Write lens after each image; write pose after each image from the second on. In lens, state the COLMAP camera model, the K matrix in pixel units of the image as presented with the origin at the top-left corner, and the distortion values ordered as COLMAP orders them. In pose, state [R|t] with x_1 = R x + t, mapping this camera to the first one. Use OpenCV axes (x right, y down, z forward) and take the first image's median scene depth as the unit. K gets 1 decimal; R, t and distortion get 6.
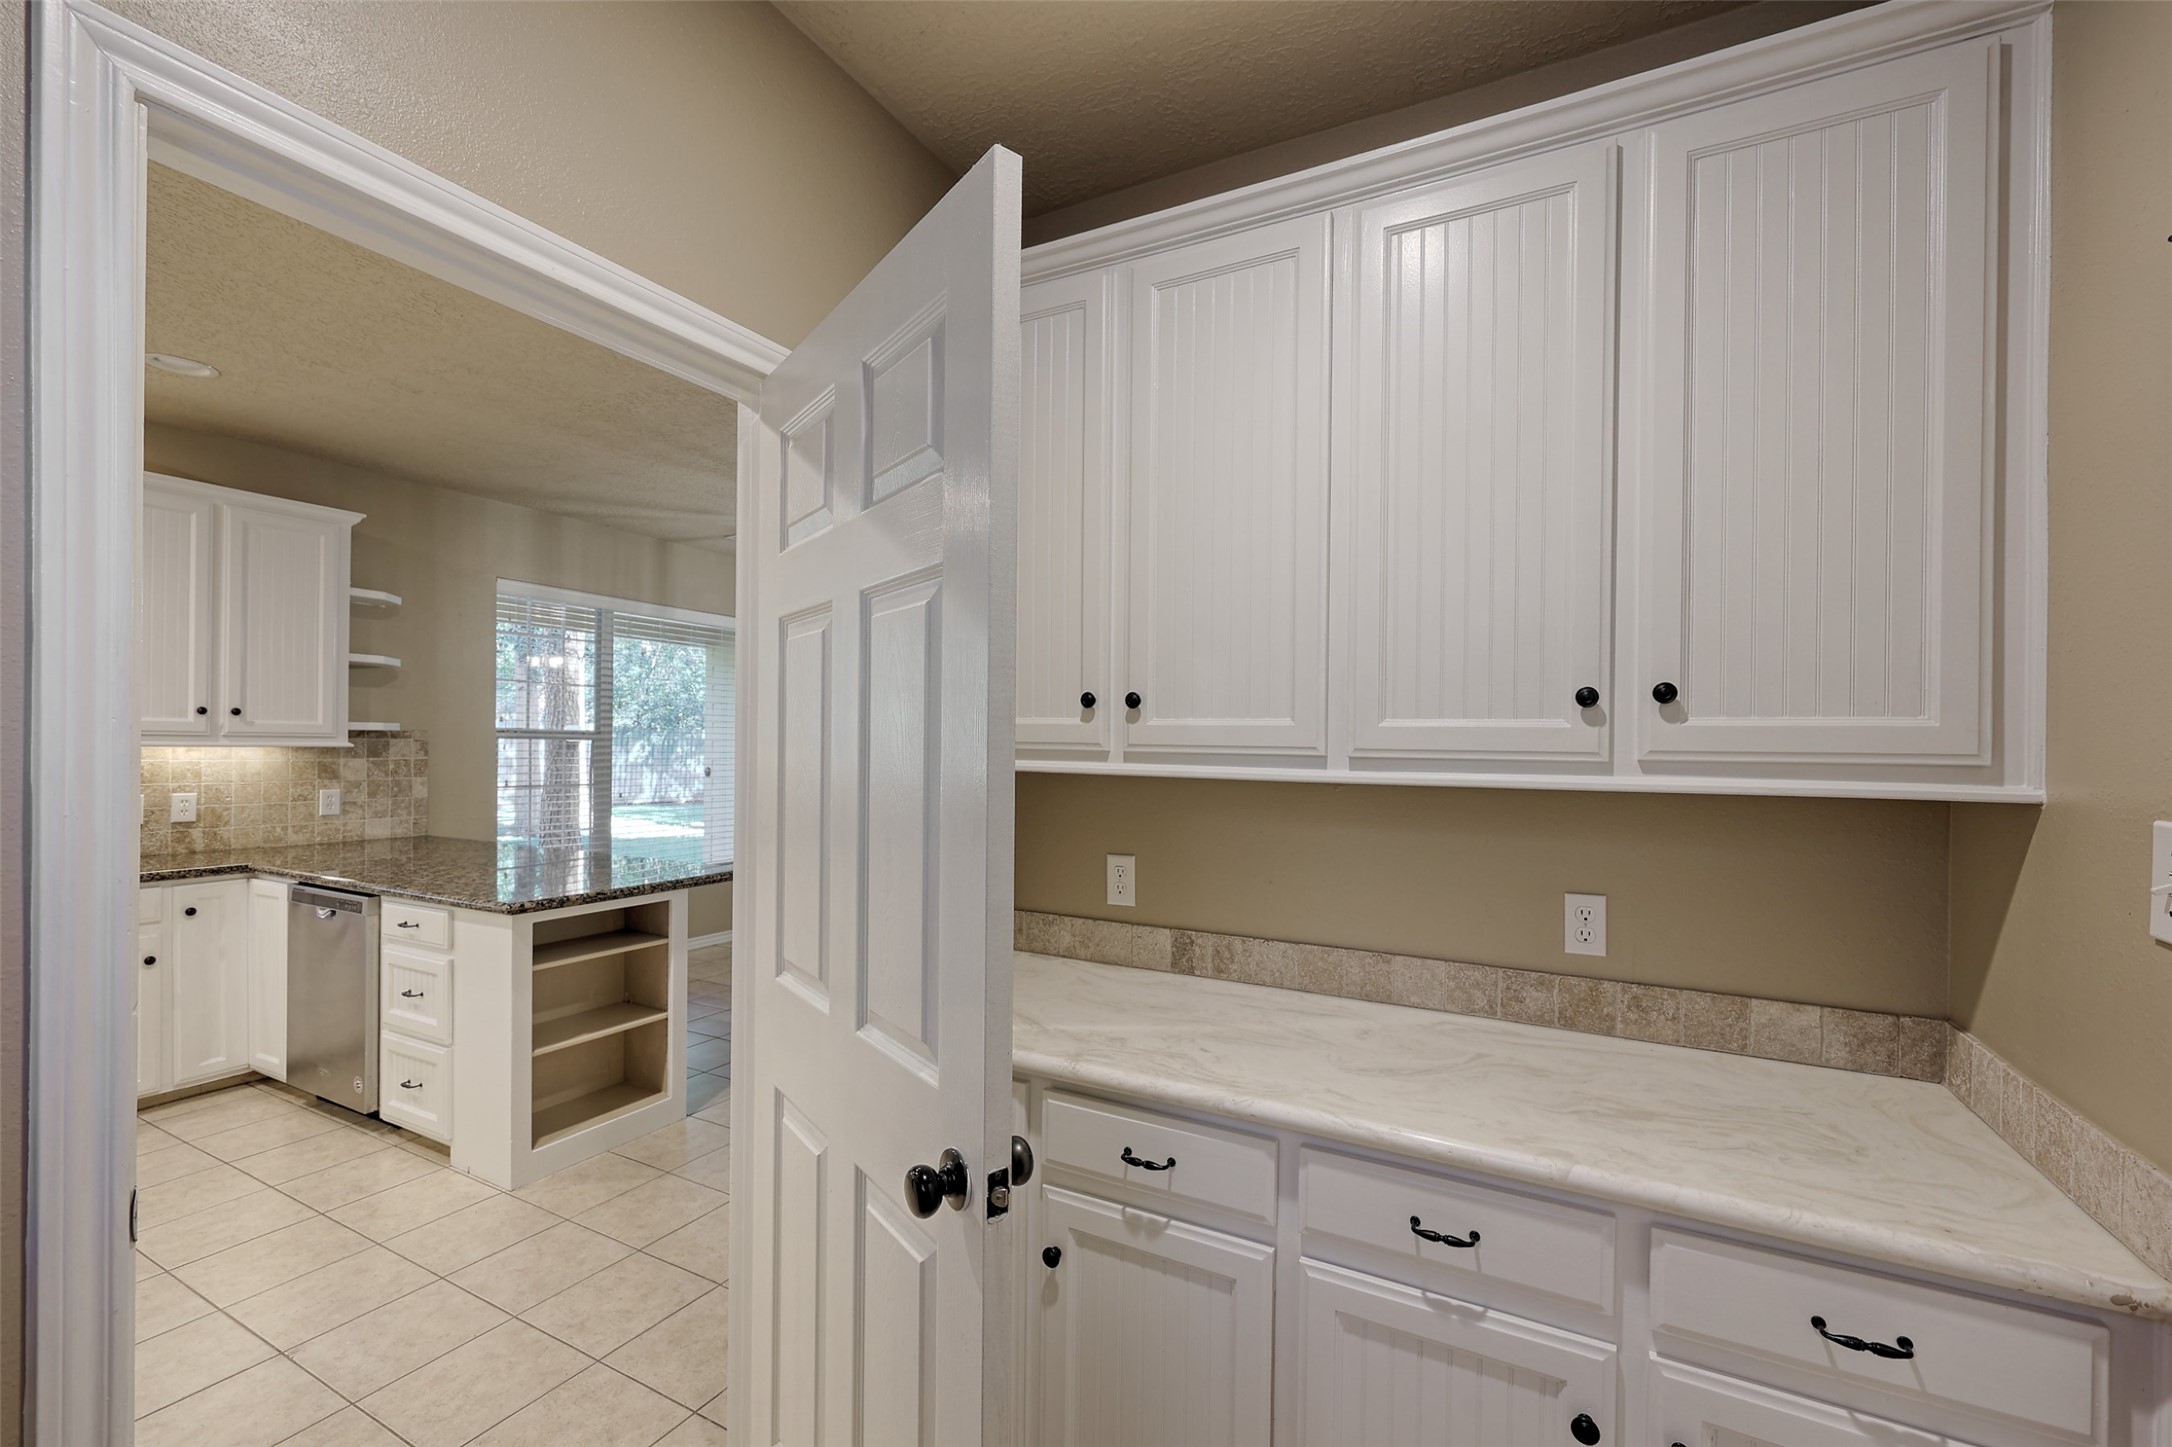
lens RADIAL K [[888.4, 0, 1101.5], [0, 888.4, 744.5], [0, 0, 1]] dist [0.000417, -0.000335]
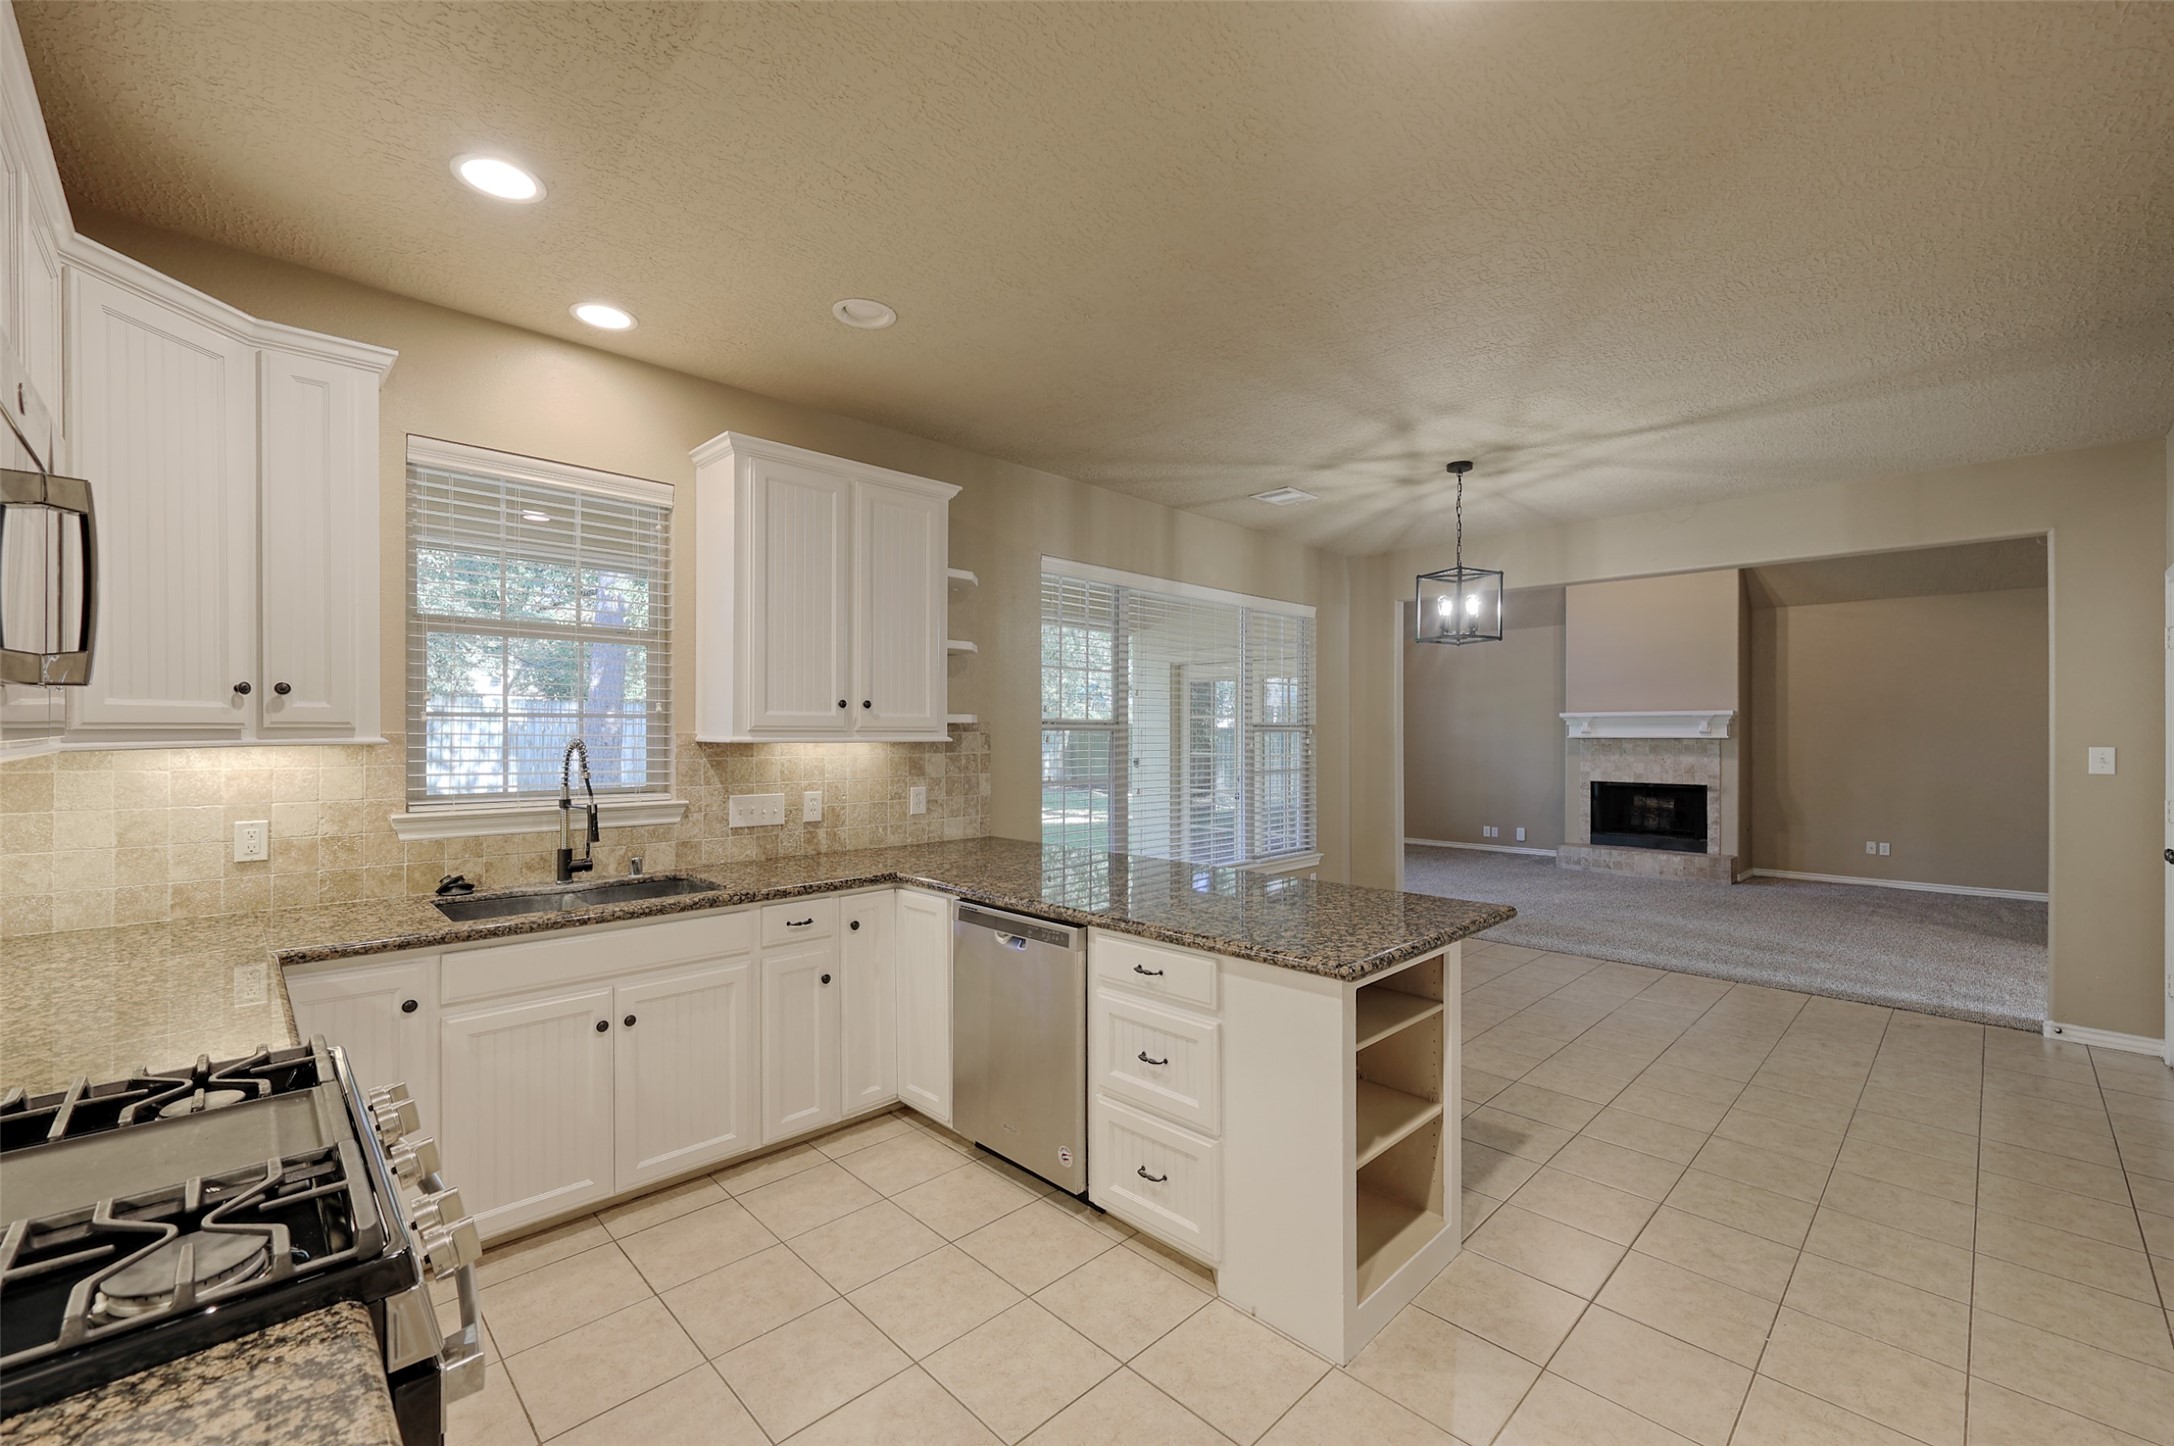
lens RADIAL K [[889.2, 0, 1089.6], [0, 889.2, 727.4], [0, 0, 1]] dist [0.000417, -0.000335]
pose [[0.952481, -0.009630, -0.304447, -0.442264], [0.008554, 0.999952, -0.004865, -0.006270], [0.304479, 0.002030, 0.952517, 0.177409]]
